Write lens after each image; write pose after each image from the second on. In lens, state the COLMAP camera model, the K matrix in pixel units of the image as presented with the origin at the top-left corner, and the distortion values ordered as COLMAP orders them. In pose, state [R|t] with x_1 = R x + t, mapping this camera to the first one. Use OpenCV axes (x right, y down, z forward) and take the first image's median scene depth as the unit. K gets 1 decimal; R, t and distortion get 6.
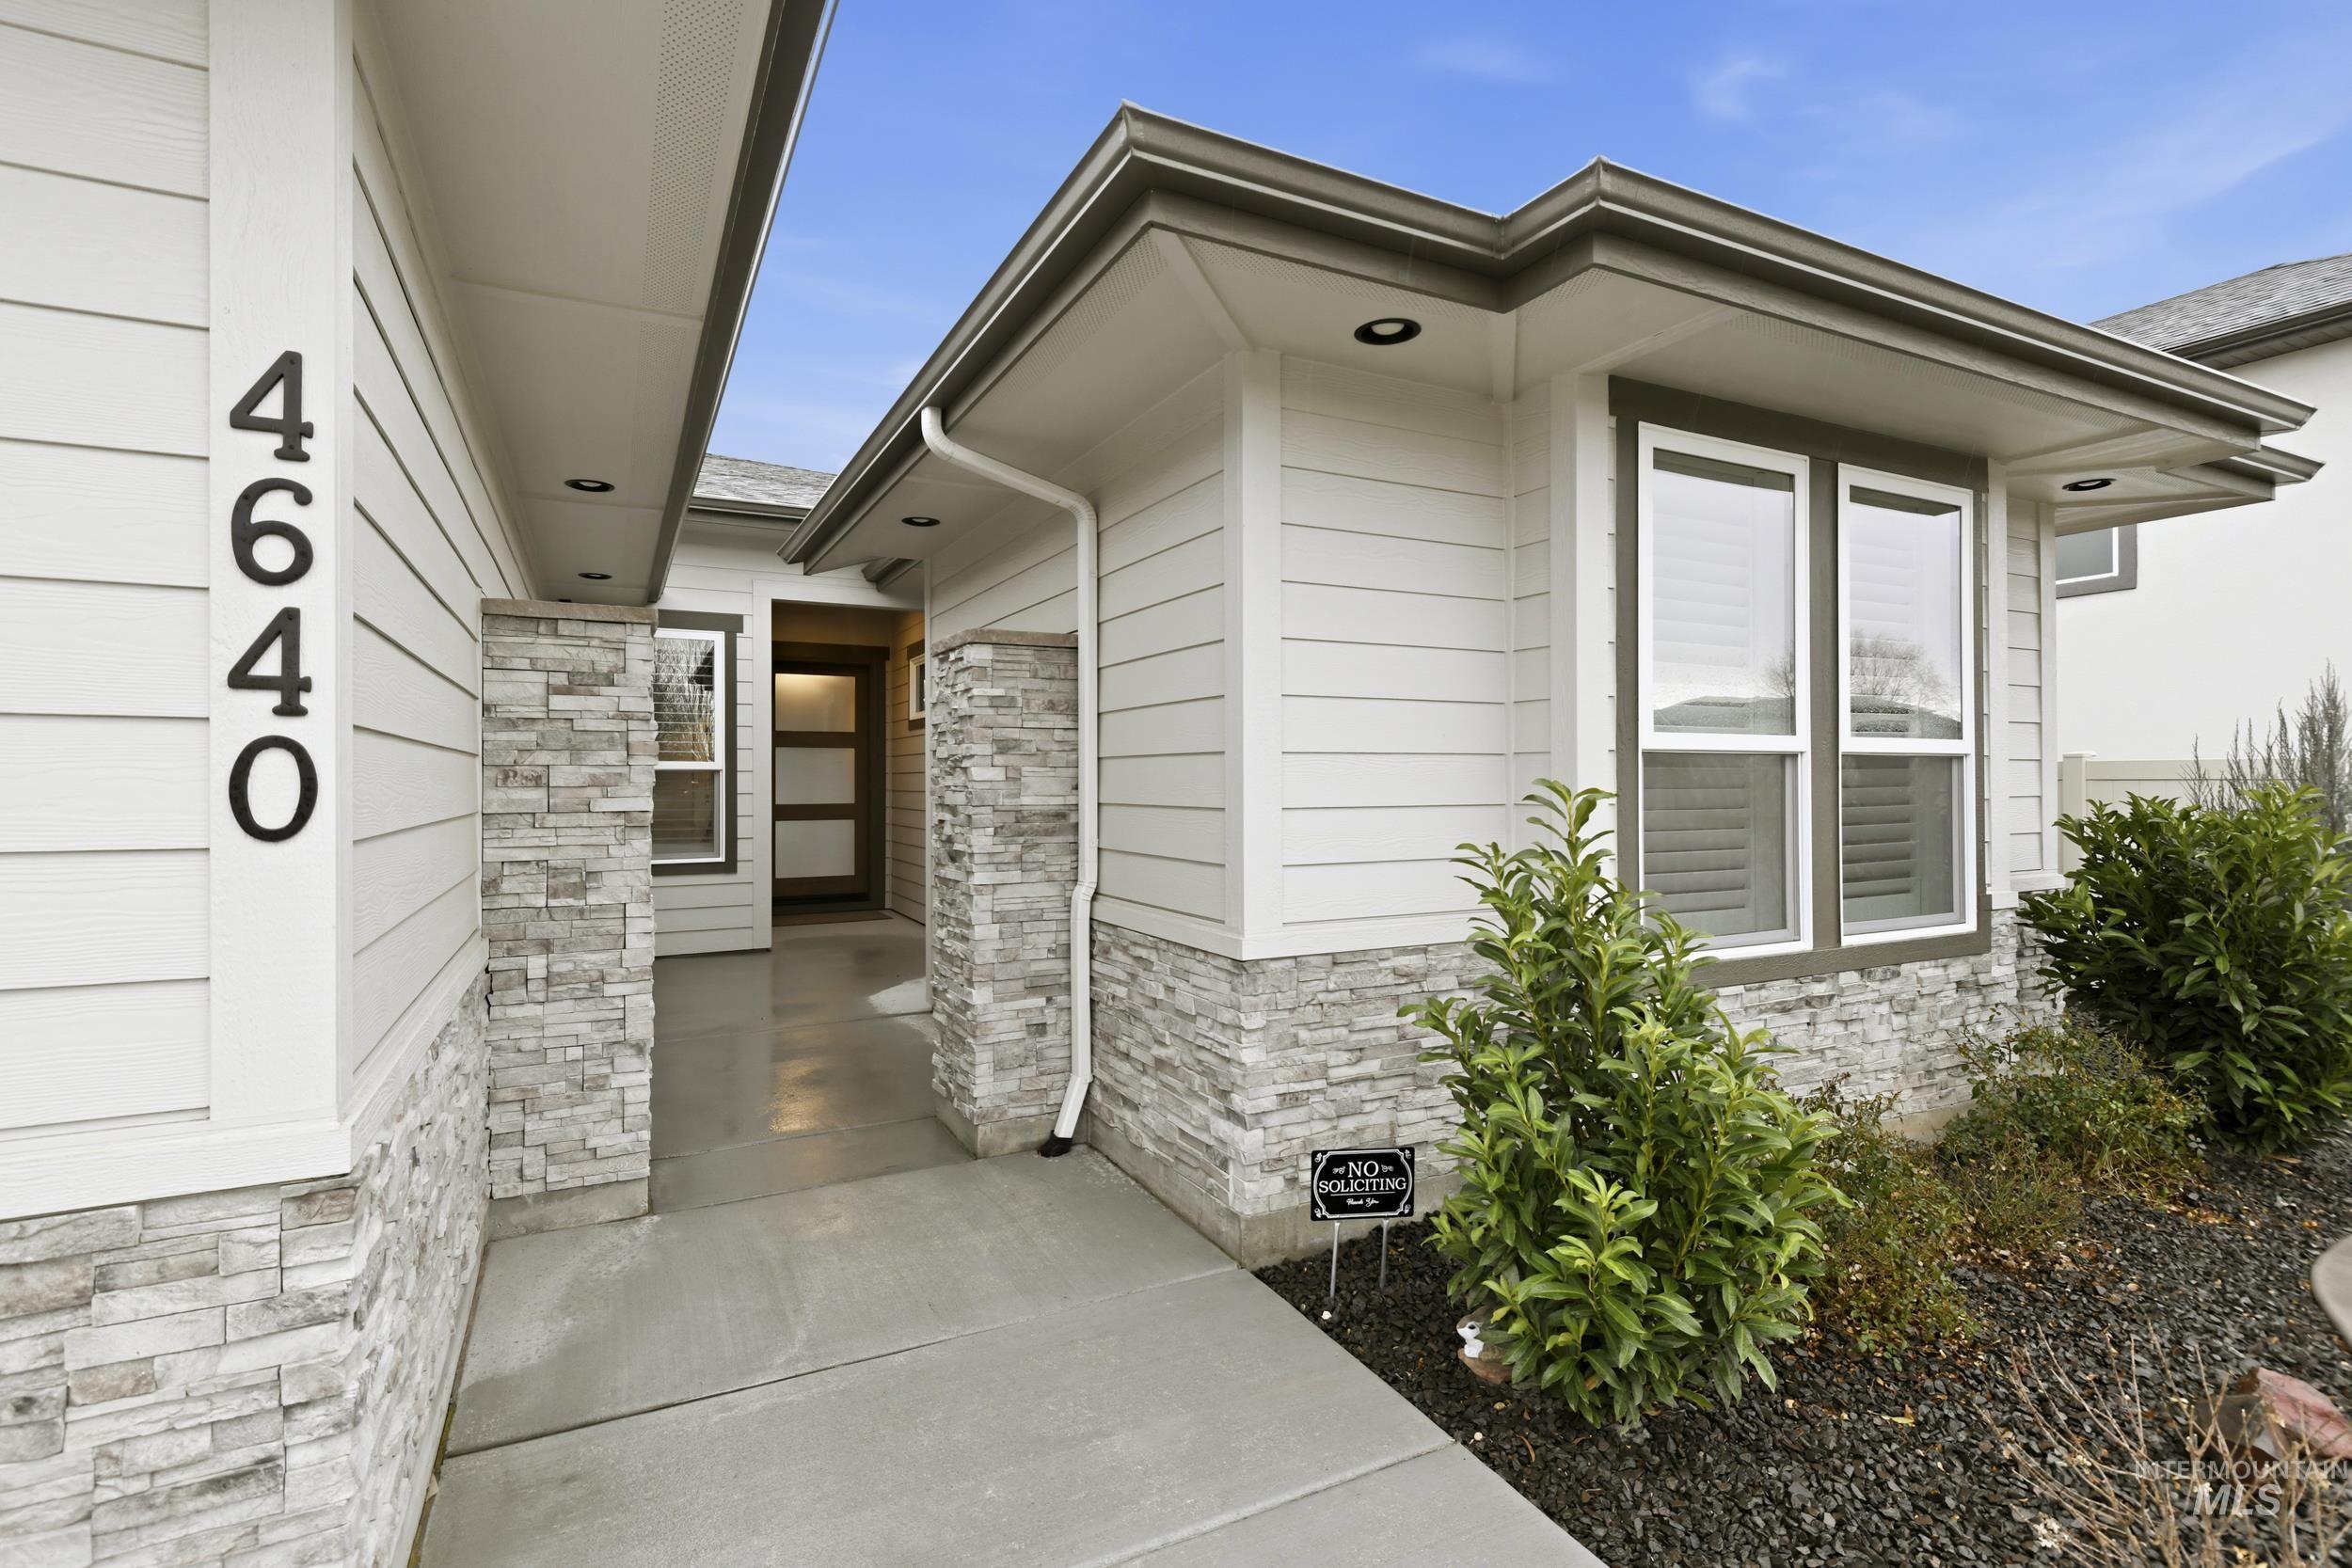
lens RADIAL K [[1088.0, 0, 1170.3], [0, 1088.0, 771.1], [0, 0, 1]] dist [0.003457, -0.000011]
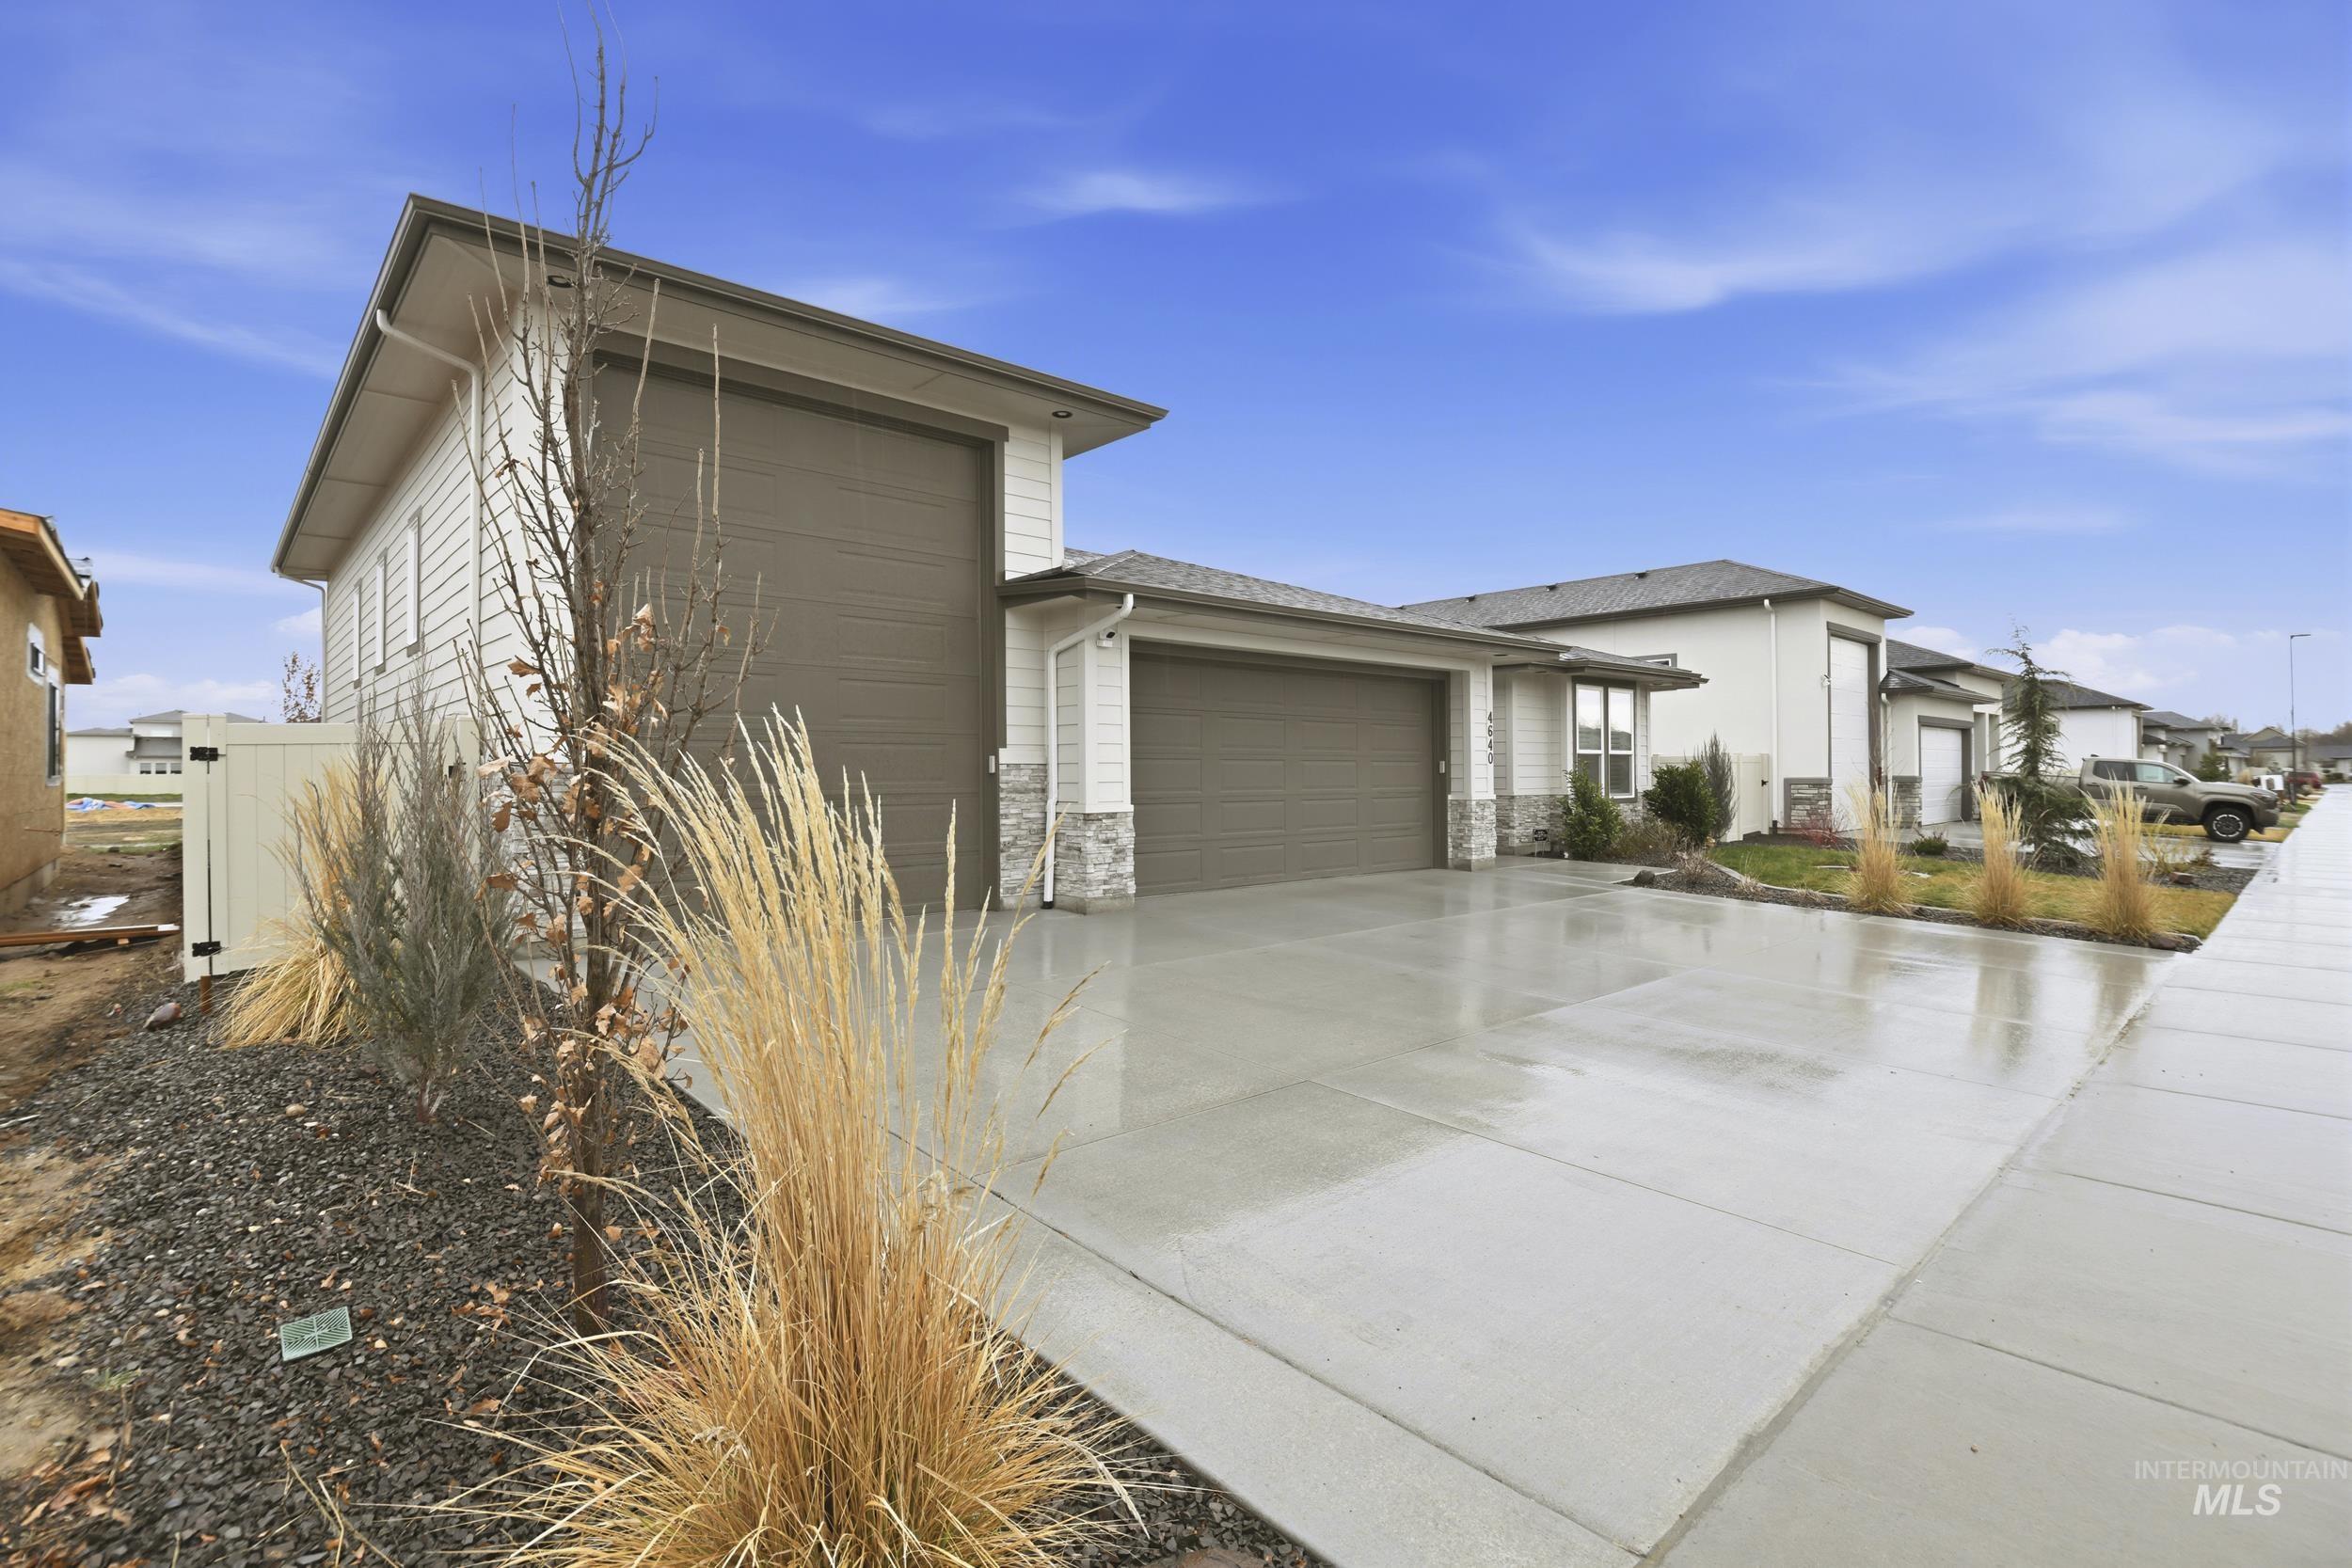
lens RADIAL K [[1088.0, 0, 1175.3], [0, 1088.0, 777.5], [0, 0, 1]] dist [0.003457, -0.000011]
pose [[0.963869, -0.005907, 0.266312, -2.291088], [0.003689, 0.999954, 0.008827, 0.029648], [-0.266352, -0.007525, 0.963847, -2.825140]]
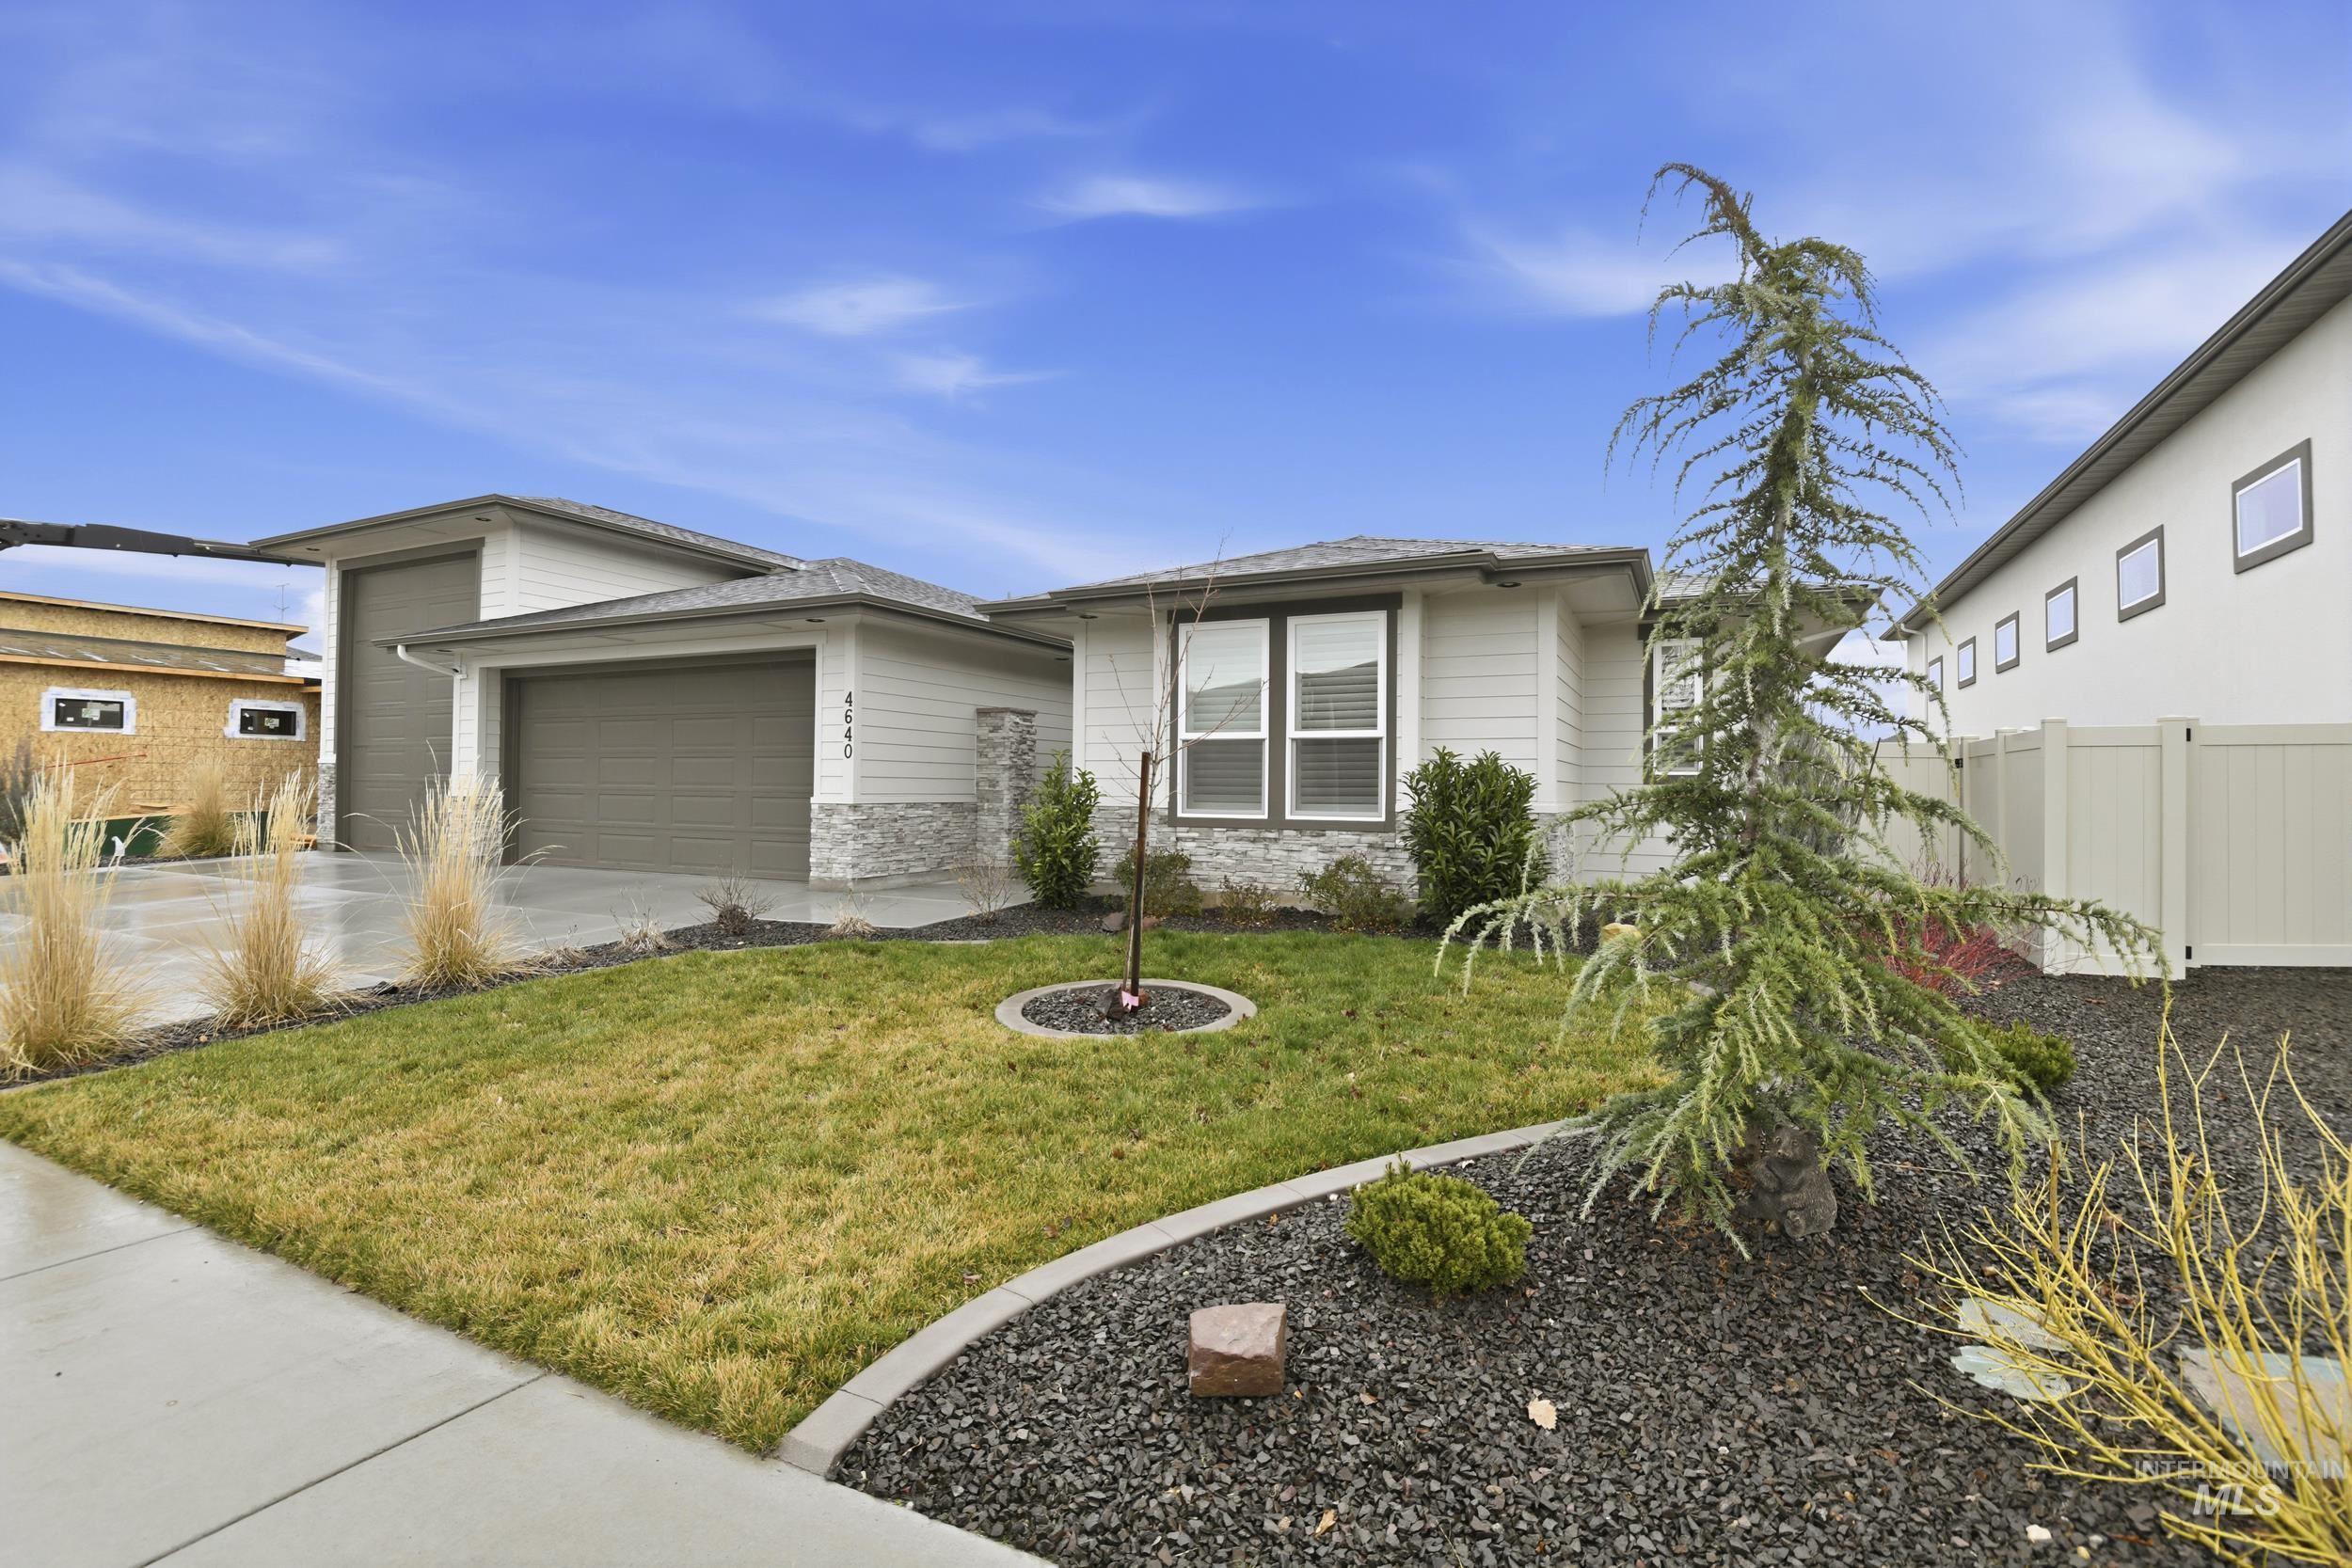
lens RADIAL K [[1088.0, 0, 1169.4], [0, 1088.0, 781.1], [0, 0, 1]] dist [0.003457, -0.000011]
pose [[0.602433, 0.001895, -0.798168, 2.343527], [-0.004827, 0.999988, -0.001269, 0.081225], [0.798155, 0.004617, 0.602434, -0.630704]]
